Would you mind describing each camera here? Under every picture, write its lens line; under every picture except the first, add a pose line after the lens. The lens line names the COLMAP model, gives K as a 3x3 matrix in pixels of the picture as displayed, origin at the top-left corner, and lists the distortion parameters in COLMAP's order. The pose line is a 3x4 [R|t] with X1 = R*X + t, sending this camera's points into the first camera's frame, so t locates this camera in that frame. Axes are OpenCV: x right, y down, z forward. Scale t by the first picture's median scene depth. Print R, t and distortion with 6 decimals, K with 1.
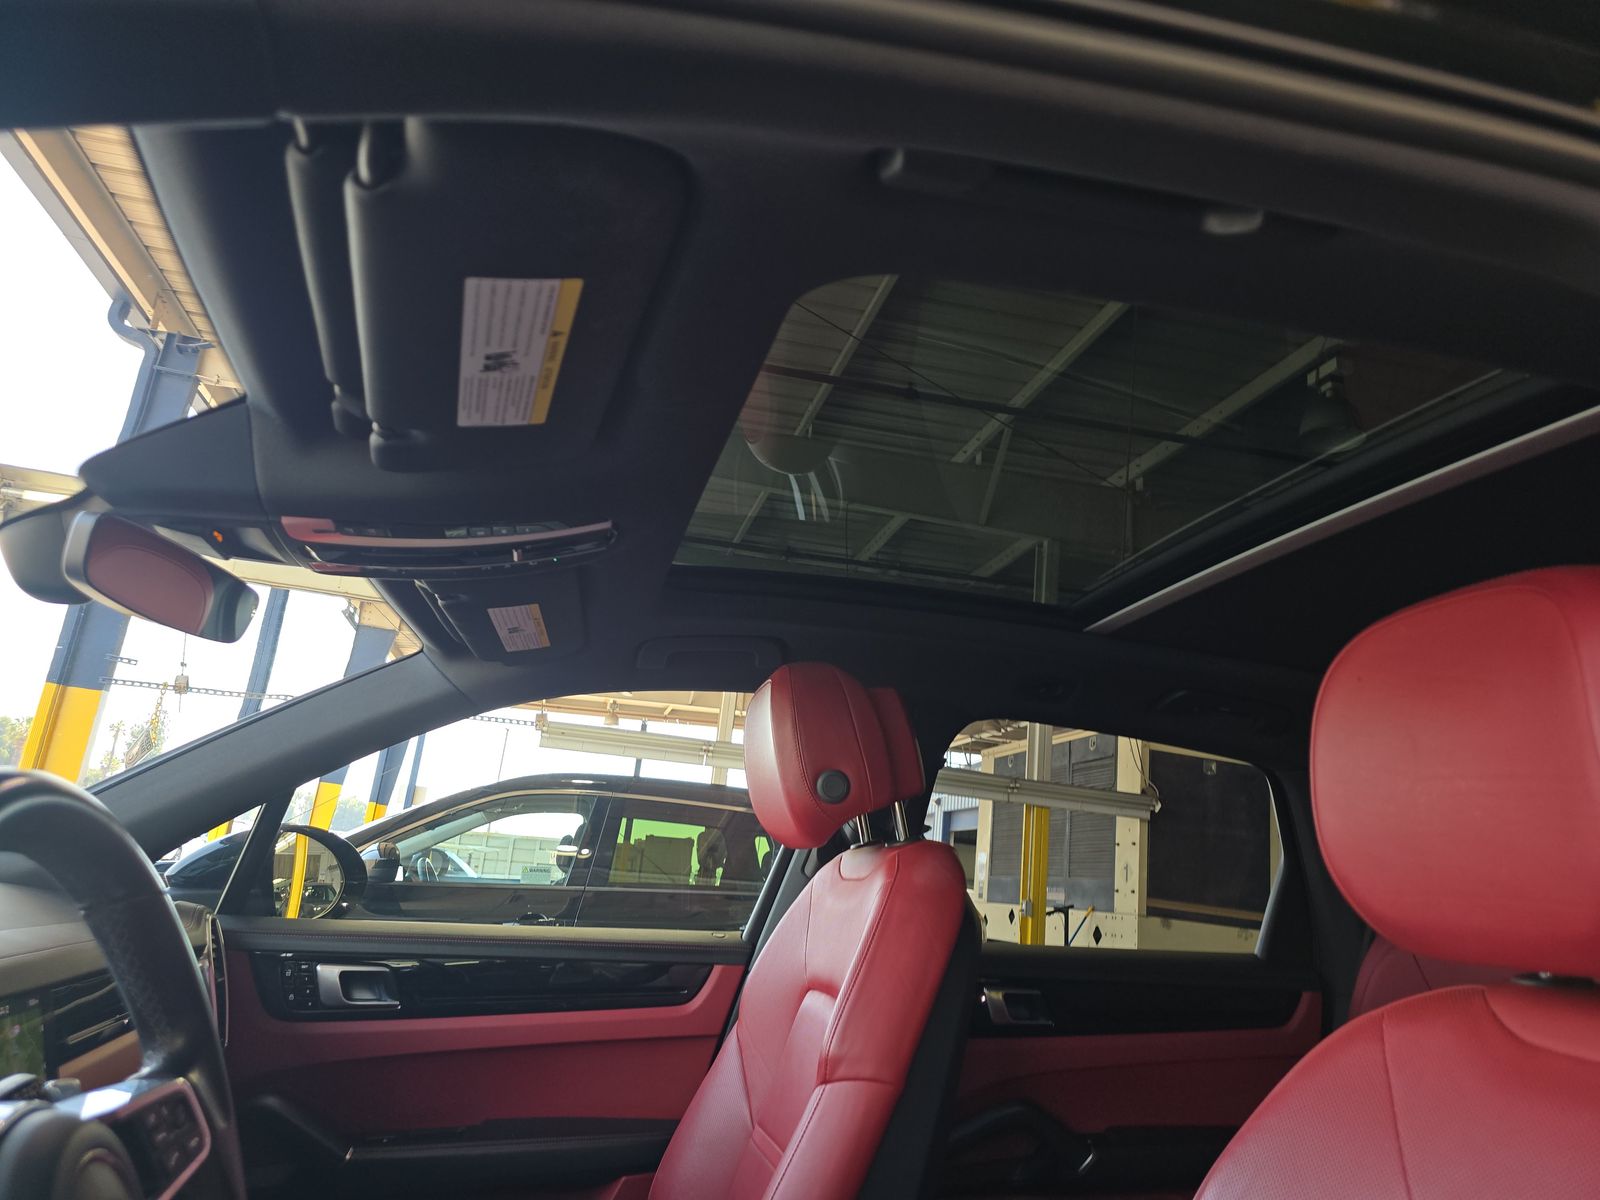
lens RADIAL K [[1038.1, 0, 780.8], [0, 1038.1, 603.3], [0, 0, 1]] dist [0.052392, -0.061466]
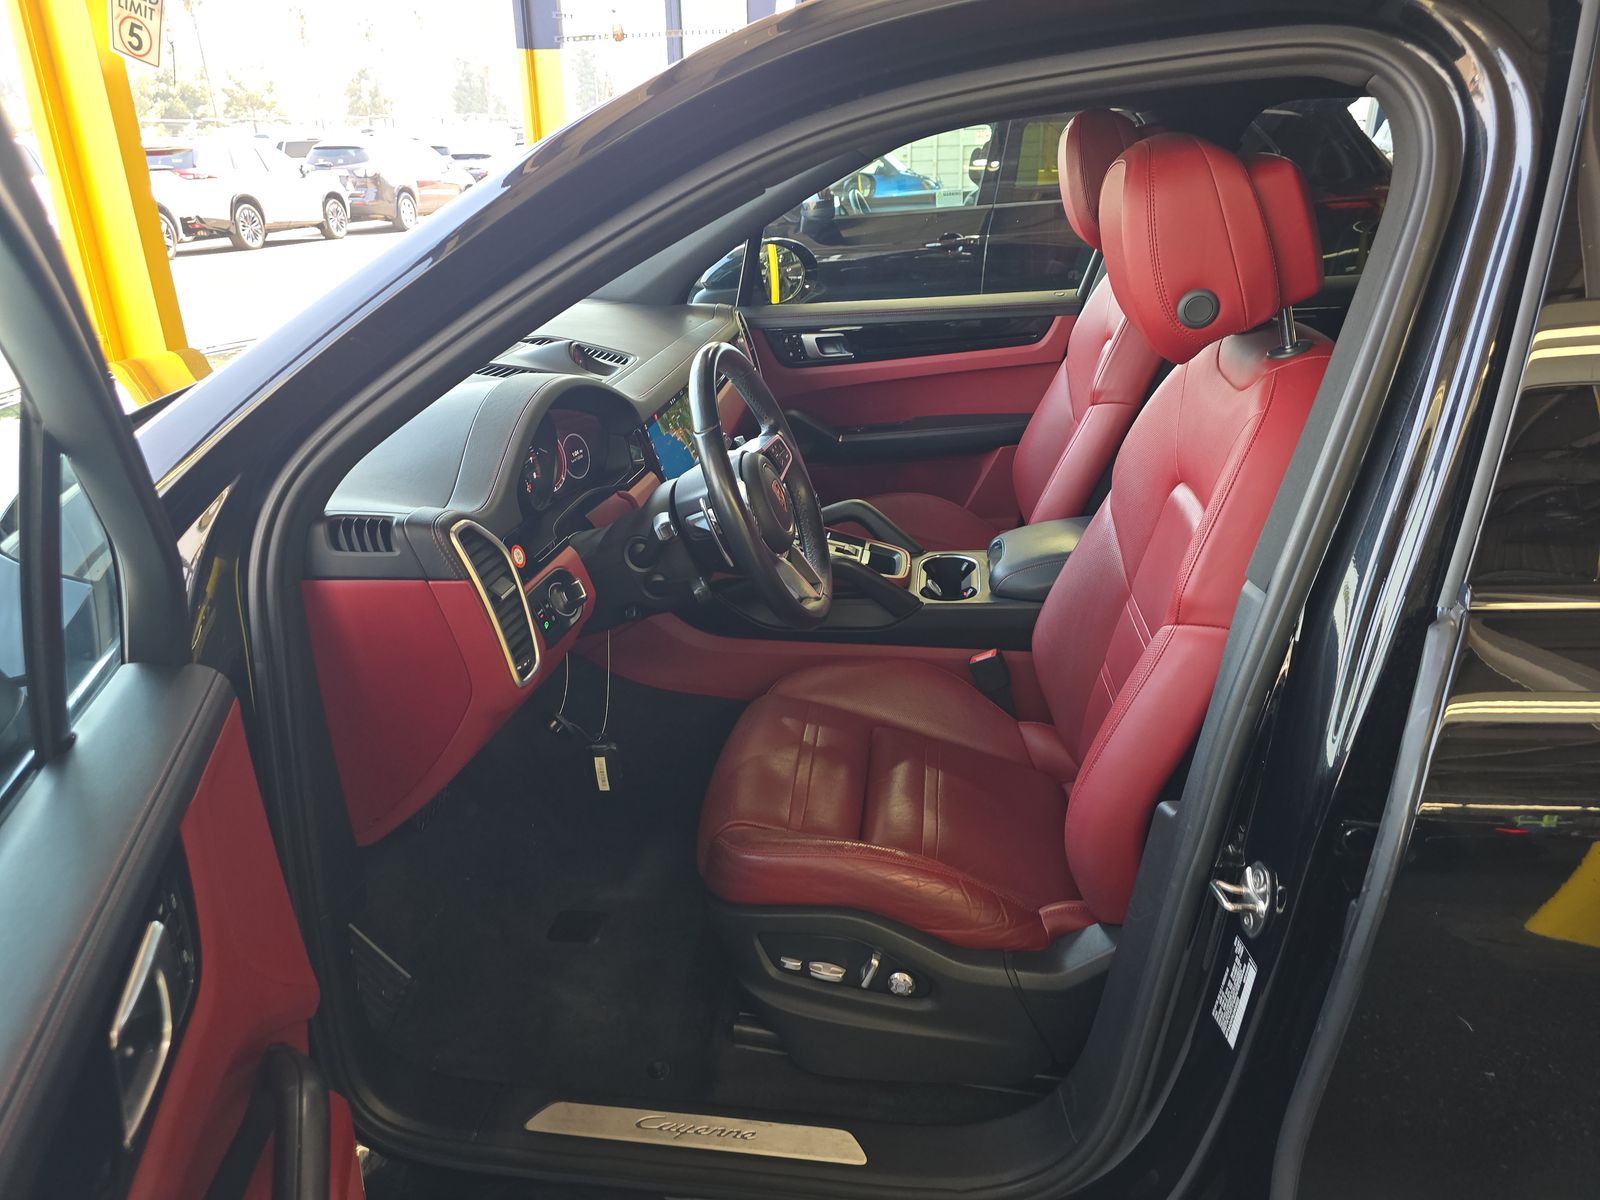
lens RADIAL K [[1038.1, 0, 780.8], [0, 1038.1, 603.3], [0, 0, 1]] dist [0.052392, -0.061466]
pose [[0.919561, 0.045662, -0.390286, 0.177401], [0.208314, 0.785525, 0.582714, -0.274571], [0.333188, -0.617142, 0.712826, -0.418004]]
